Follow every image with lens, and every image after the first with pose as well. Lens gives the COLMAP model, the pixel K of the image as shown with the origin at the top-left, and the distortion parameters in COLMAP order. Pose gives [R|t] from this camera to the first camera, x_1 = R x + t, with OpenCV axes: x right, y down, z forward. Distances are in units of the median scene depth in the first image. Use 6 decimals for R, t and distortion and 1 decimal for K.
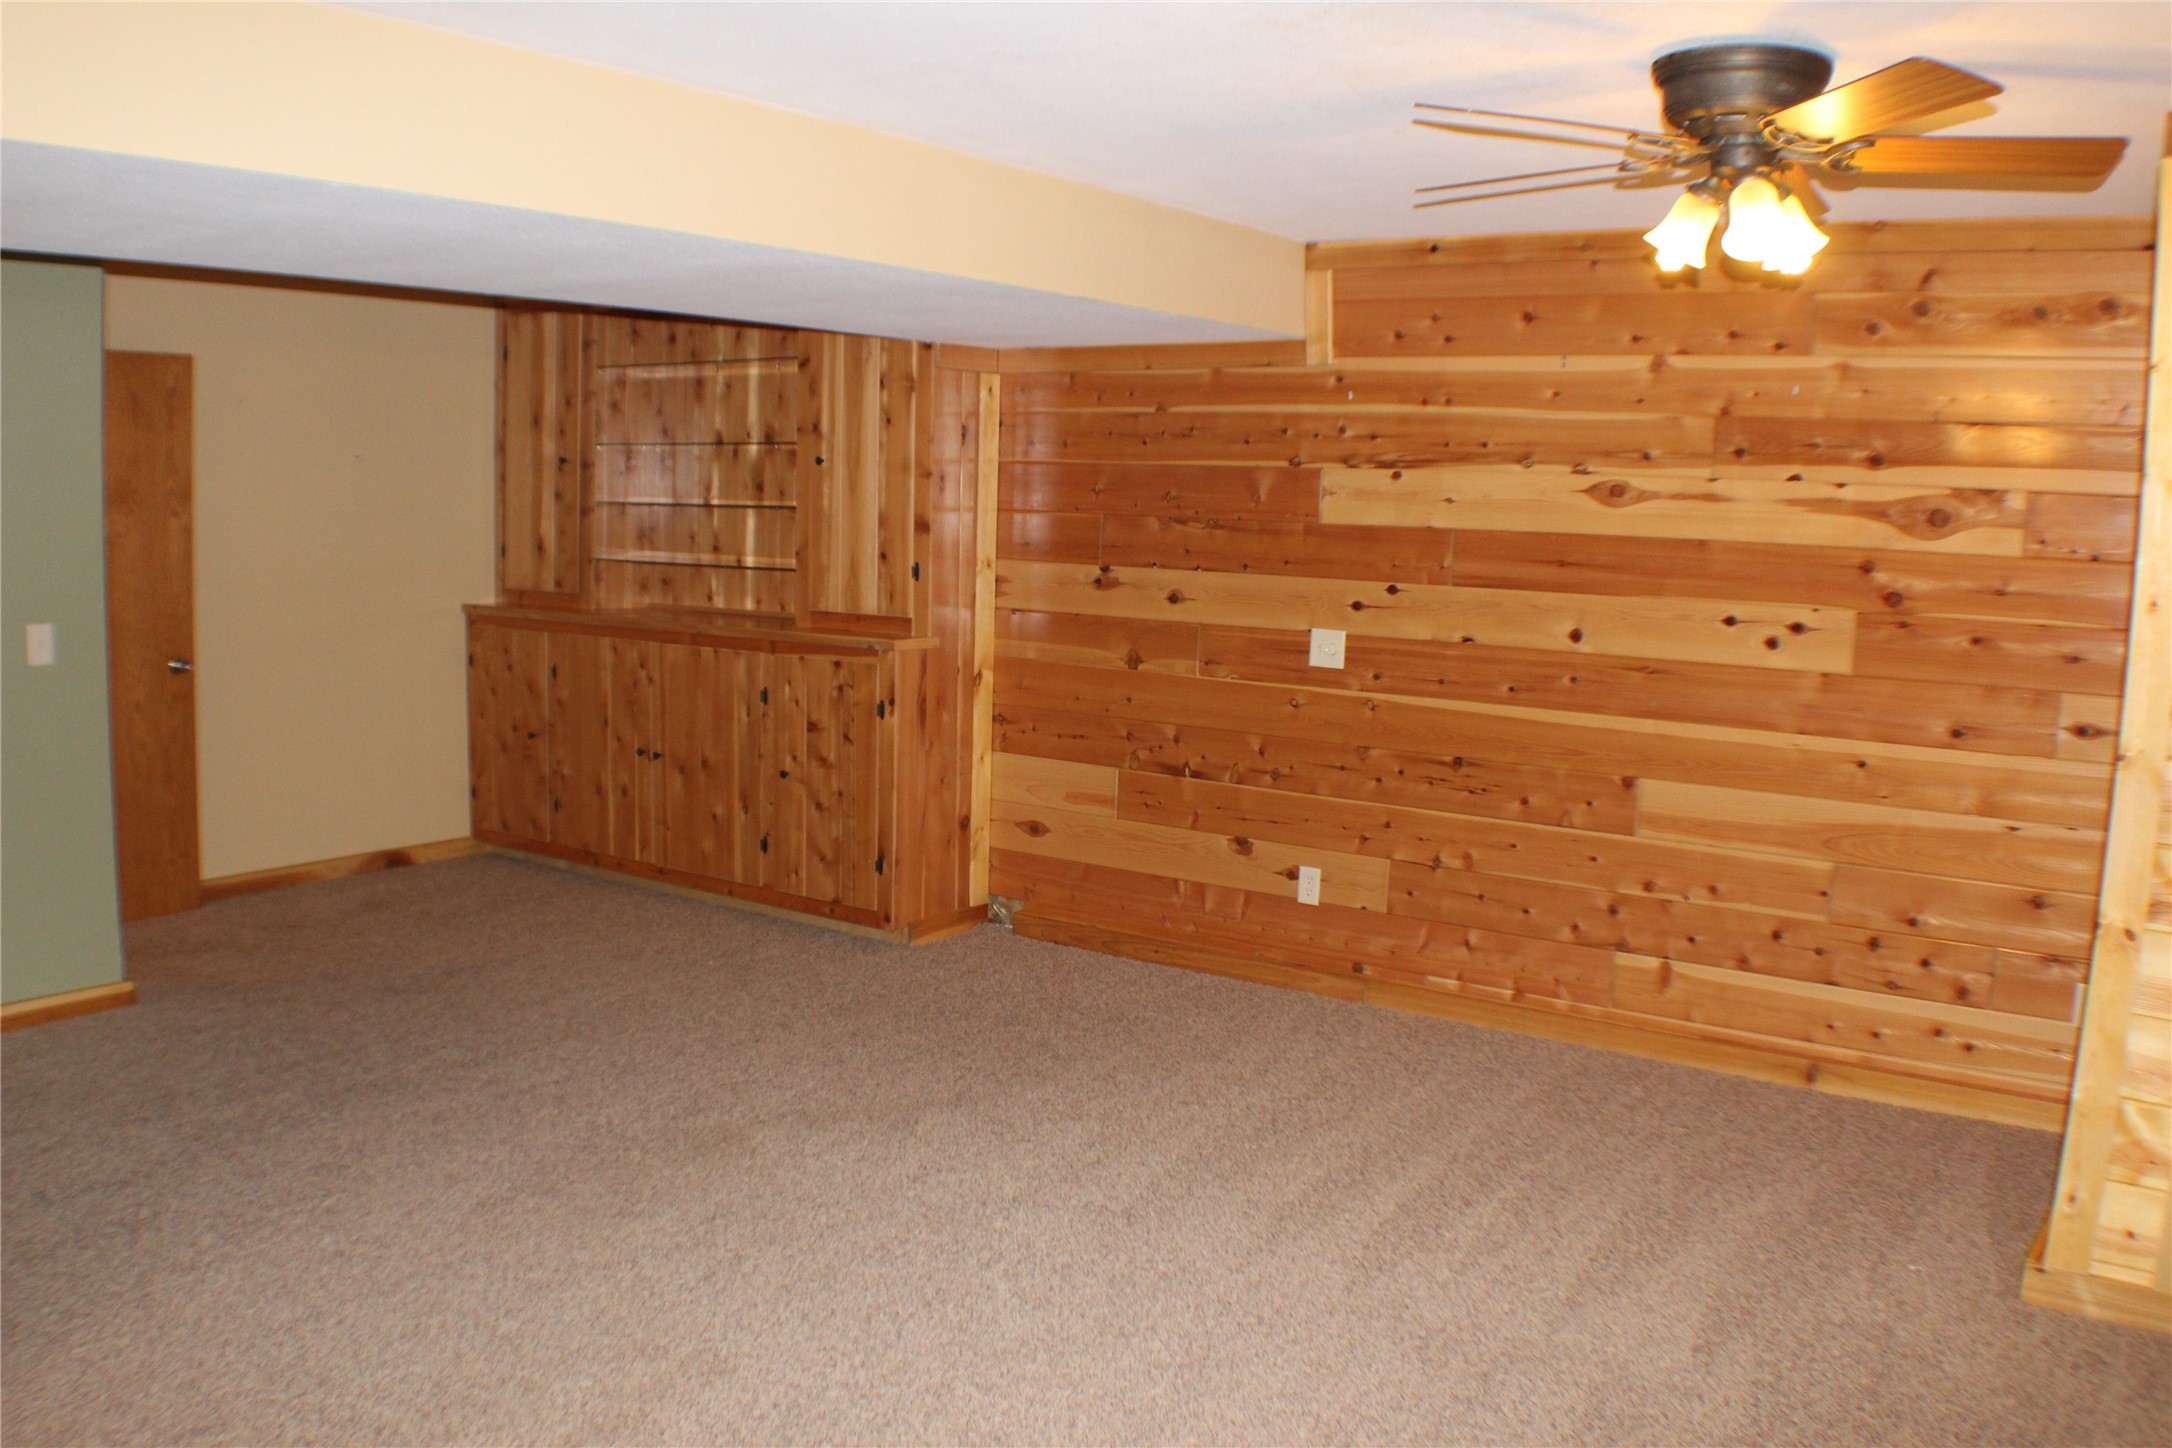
lens RADIAL K [[1813.0, 0, 1086.0], [0, 1813.0, 724.0], [0, 0, 1]] dist [-0.187589, 0.053171]
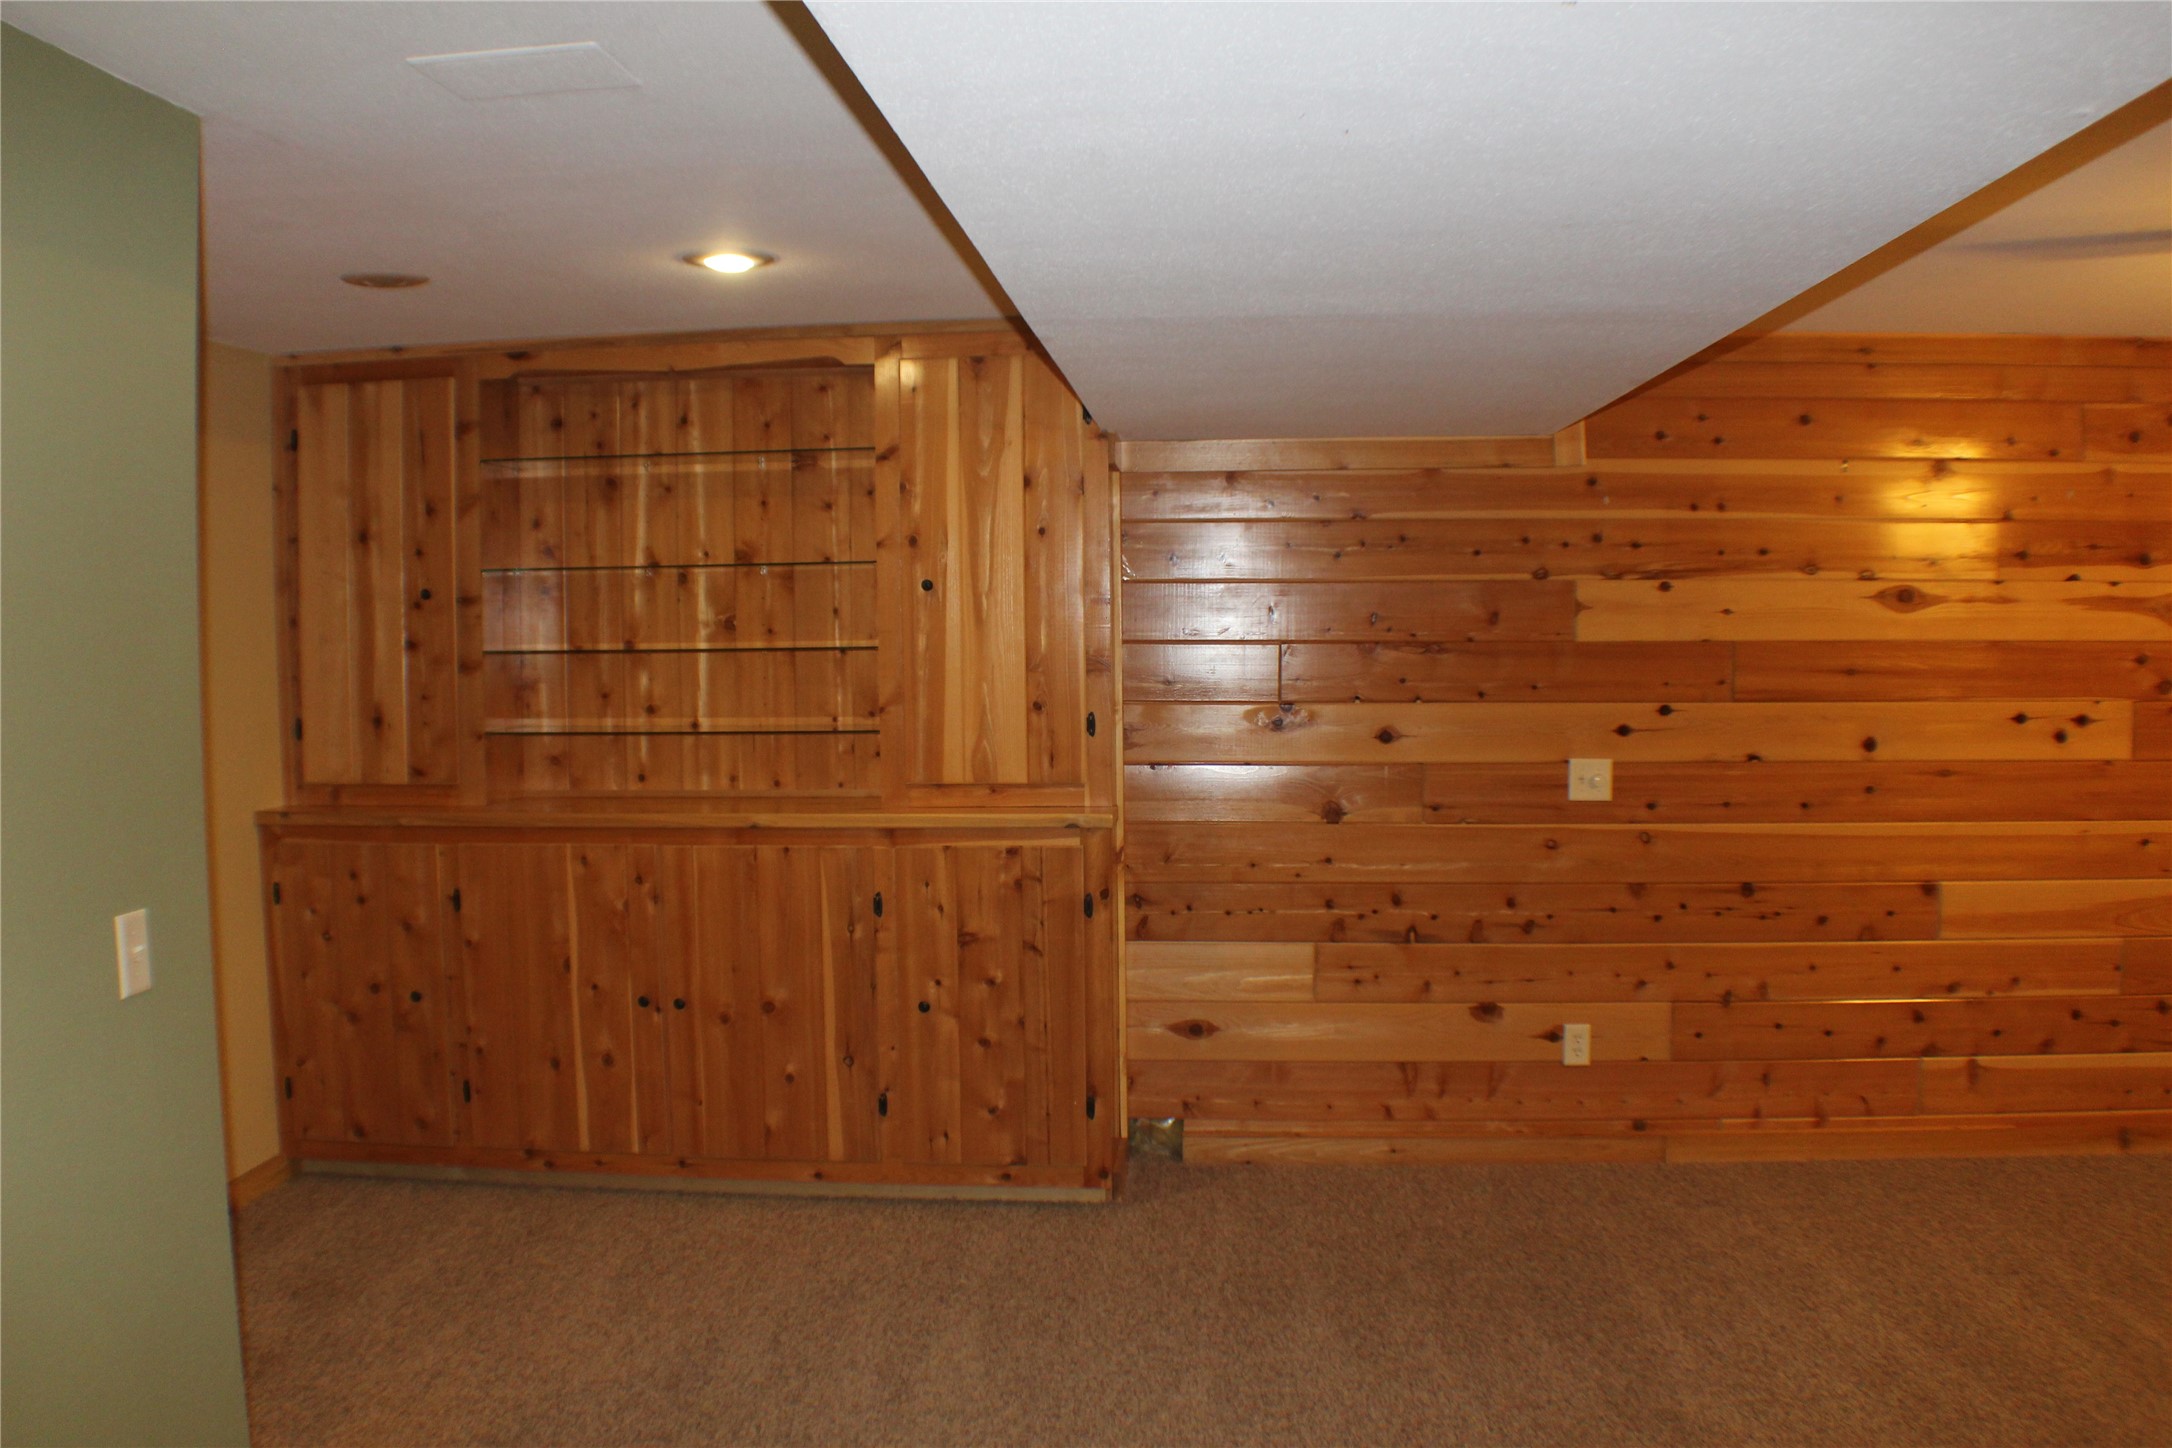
lens RADIAL K [[1813.0, 0, 1086.0], [0, 1813.0, 724.0], [0, 0, 1]] dist [-0.187589, 0.053171]
pose [[0.861973, -0.062634, 0.503070, -0.528448], [0.094813, 0.994746, -0.038606, -0.058805], [-0.498009, 0.080975, 0.863383, 0.352059]]
